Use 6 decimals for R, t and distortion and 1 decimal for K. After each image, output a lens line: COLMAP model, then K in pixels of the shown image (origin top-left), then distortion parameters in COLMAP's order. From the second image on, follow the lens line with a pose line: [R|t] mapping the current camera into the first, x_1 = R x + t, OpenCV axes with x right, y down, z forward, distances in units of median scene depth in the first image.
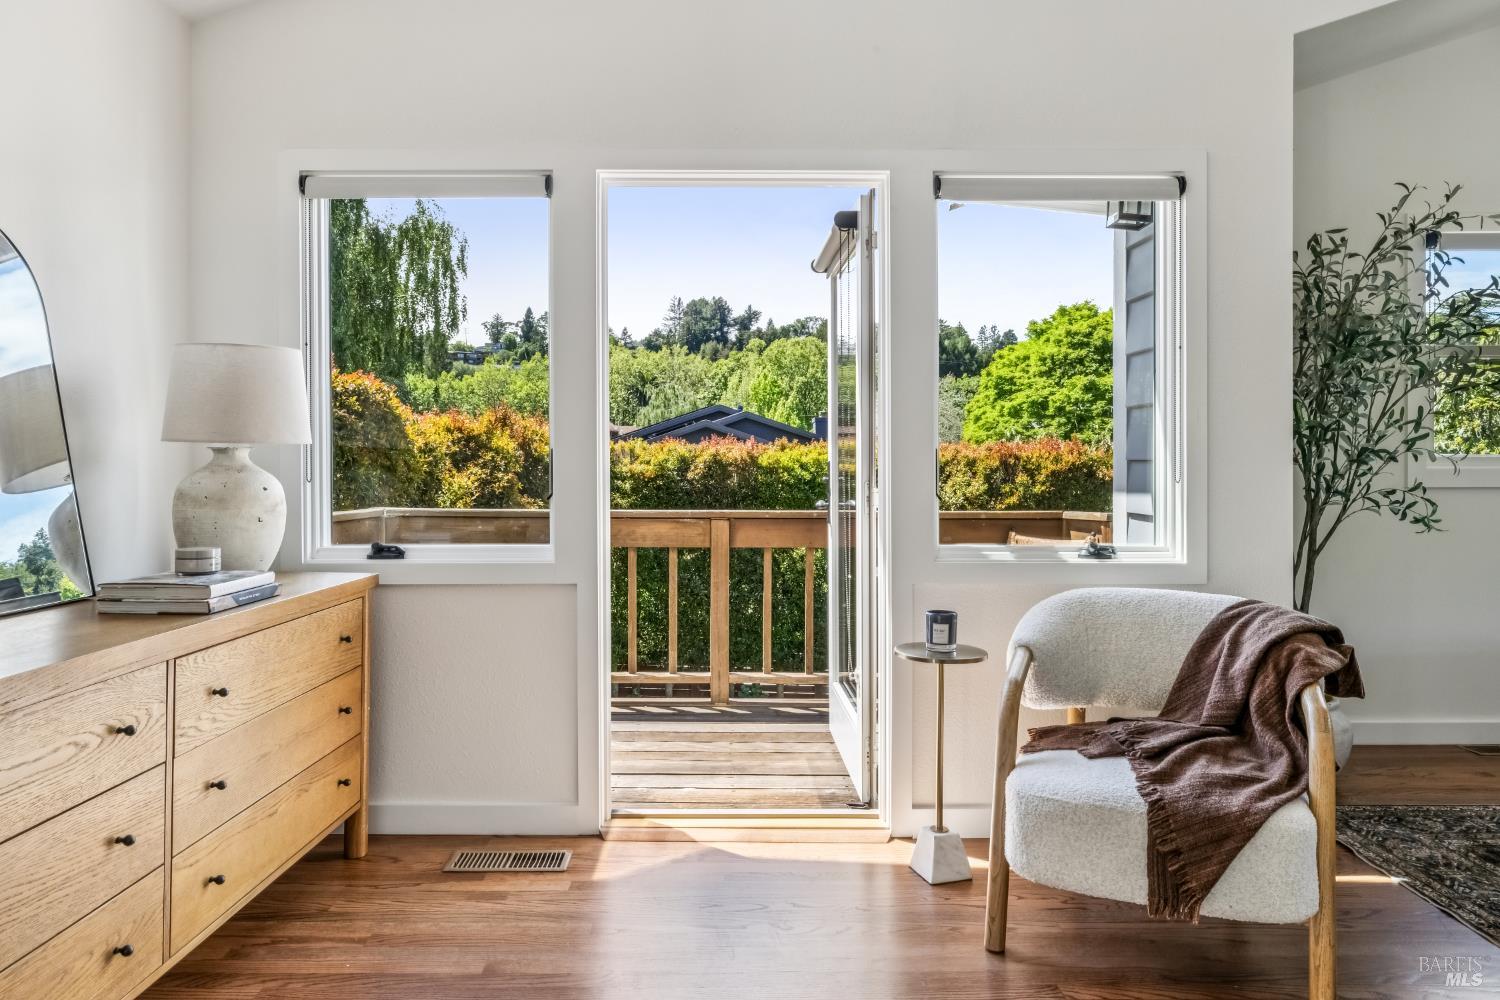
lens RADIAL K [[942.4, 0, 744.9], [0, 942.4, 468.1], [0, 0, 1]] dist [0.001314, 0.001243]
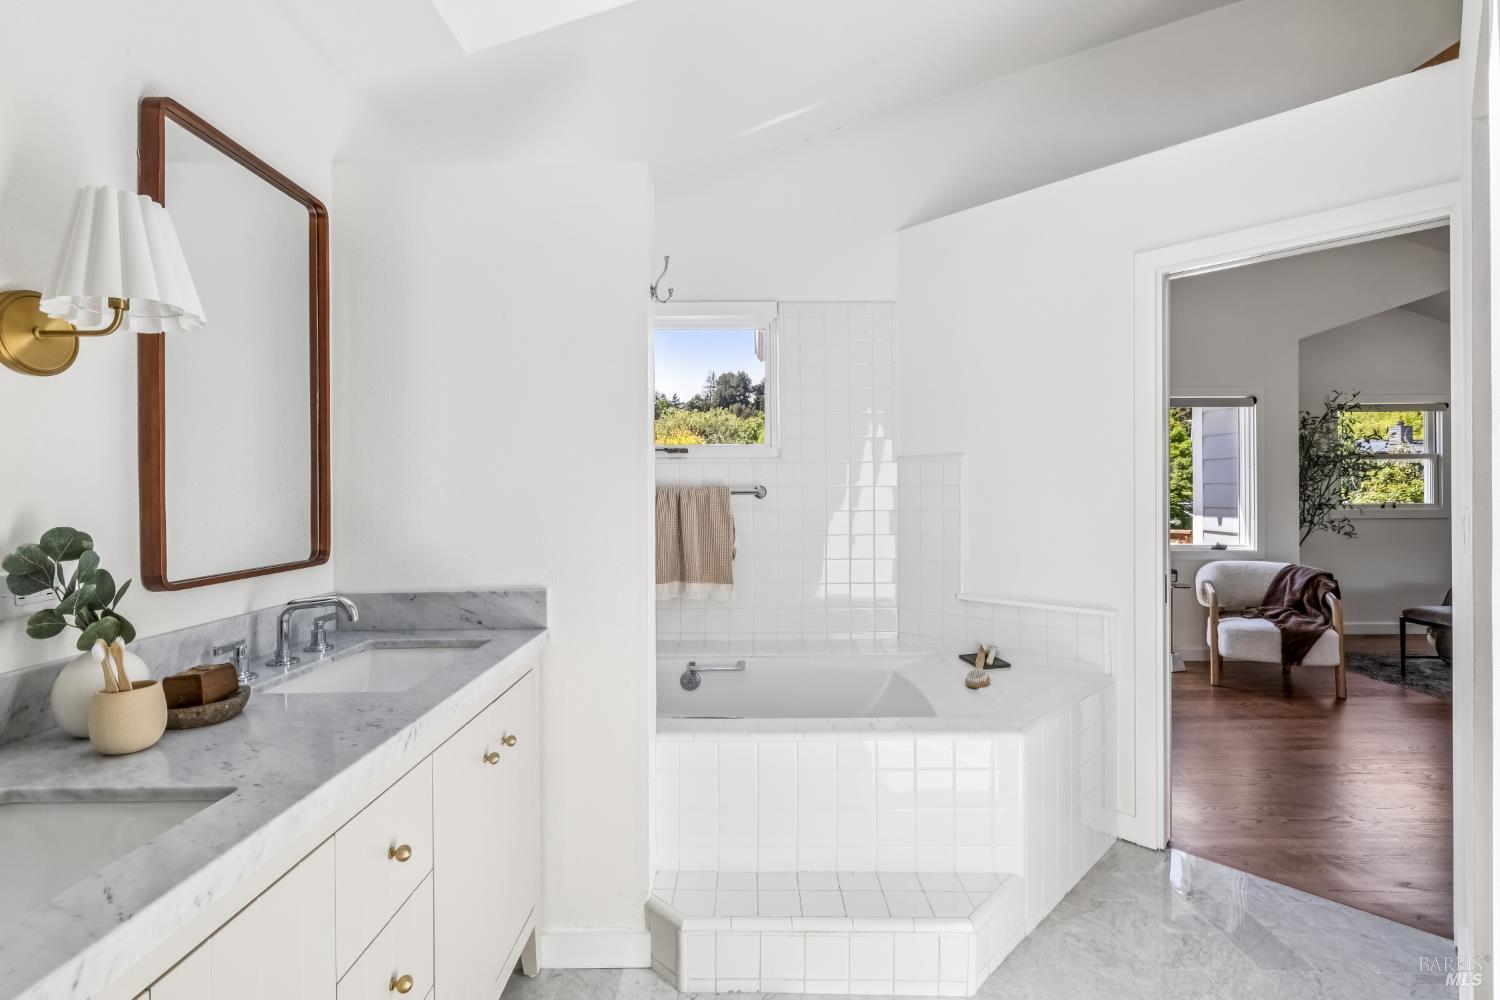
lens RADIAL K [[683.0, 0, 746.3], [0, 683.0, 494.5], [0, 0, 1]] dist [-0.002486, 0.000662]
pose [[0.999891, -0.003620, -0.014338, -0.738133], [0.003630, 0.999993, 0.000667, -0.047756], [0.014336, -0.000719, 0.999897, -0.710563]]
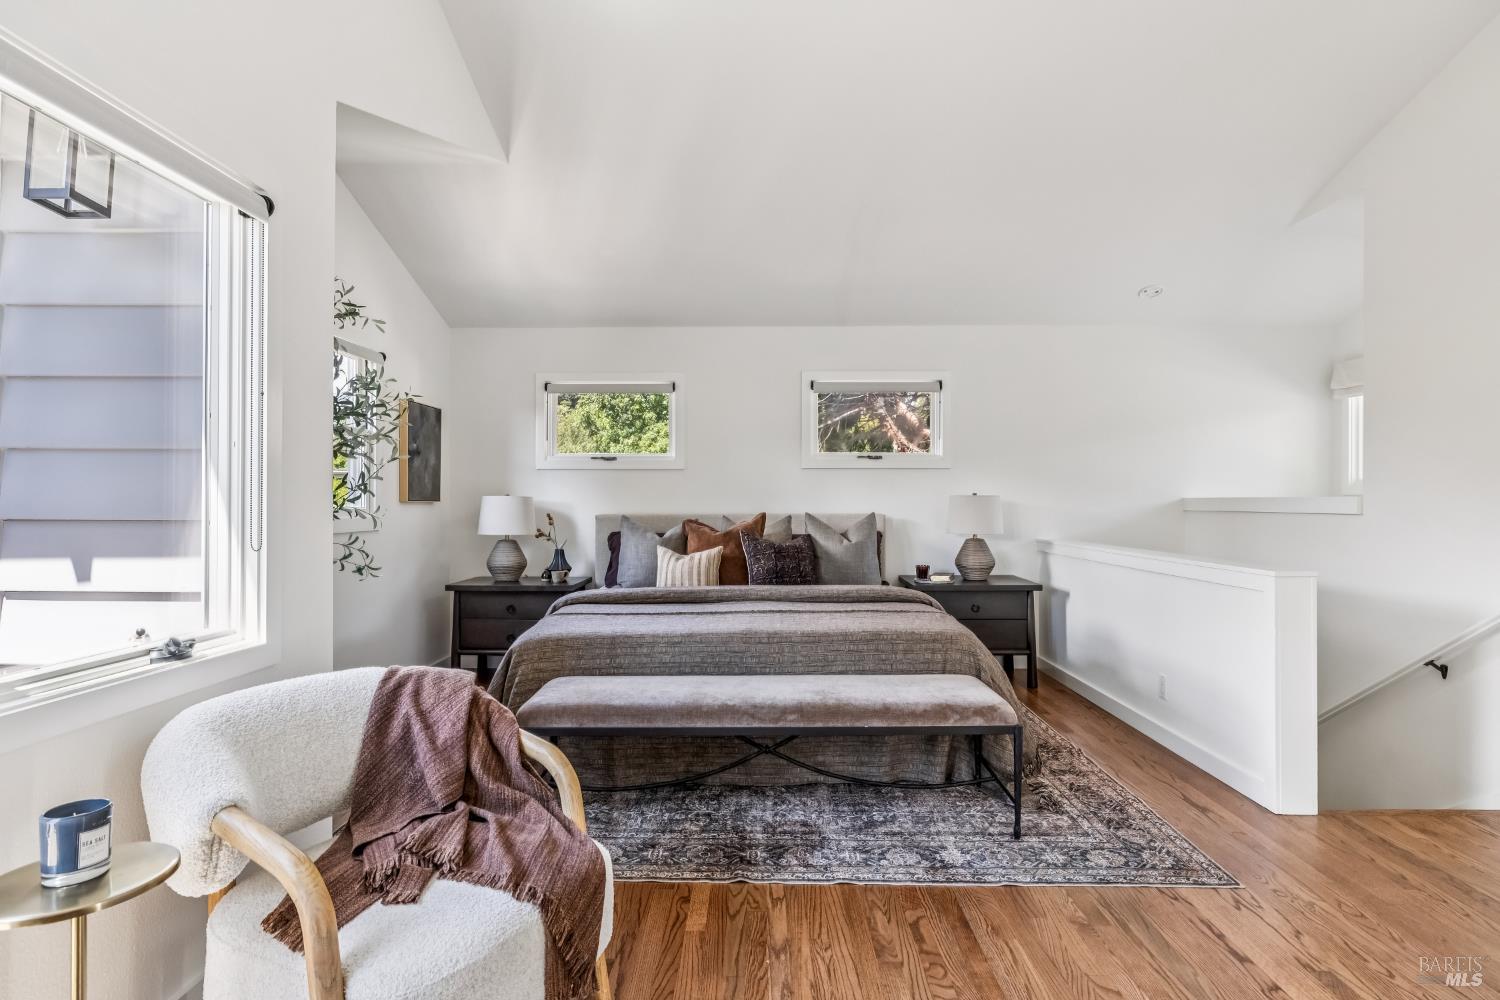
lens RADIAL K [[748.7, 0, 750.0], [0, 748.7, 500.0], [0, 0, 1]] dist [-0.002175, -0.000052]
pose [[0.019374, 0.005282, 0.999798, -0.182949], [-0.001911, 0.999984, -0.005246, -0.024481], [-0.999810, -0.001809, 0.019384, 0.466269]]
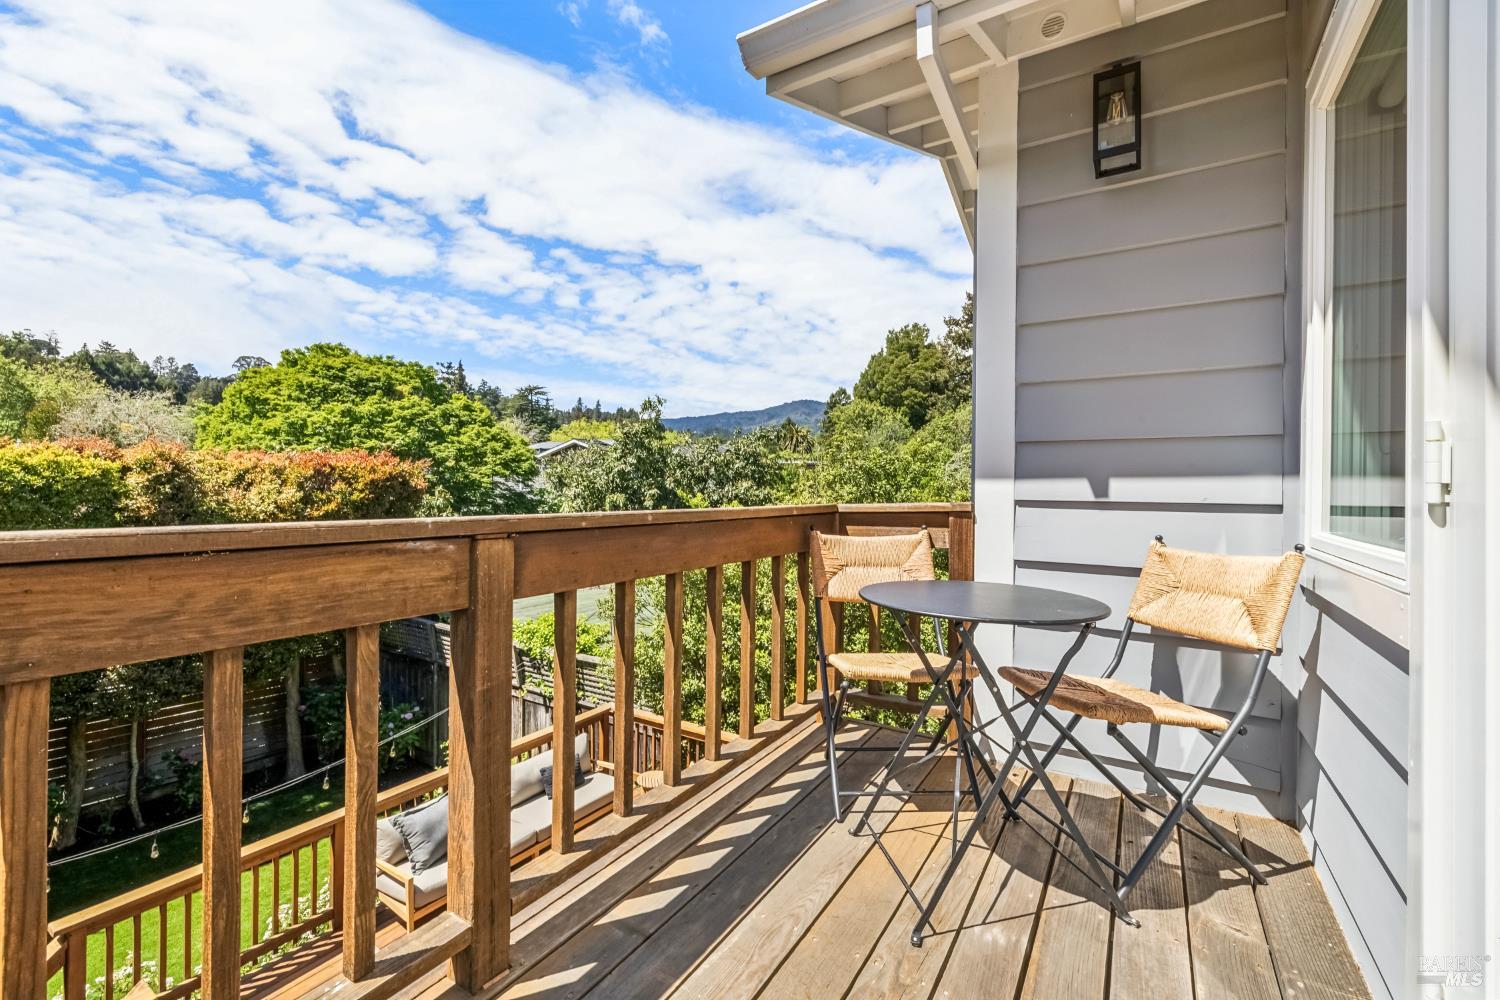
lens RADIAL K [[634.0, 0, 744.3], [0, 634.0, 489.8], [0, 0, 1]] dist [0.003003, 0.000465]
pose [[0.544488, 0.001519, 0.838767, -0.270797], [-0.007396, 0.999968, 0.002991, 0.040883], [-0.838736, -0.007832, 0.544482, 0.991417]]
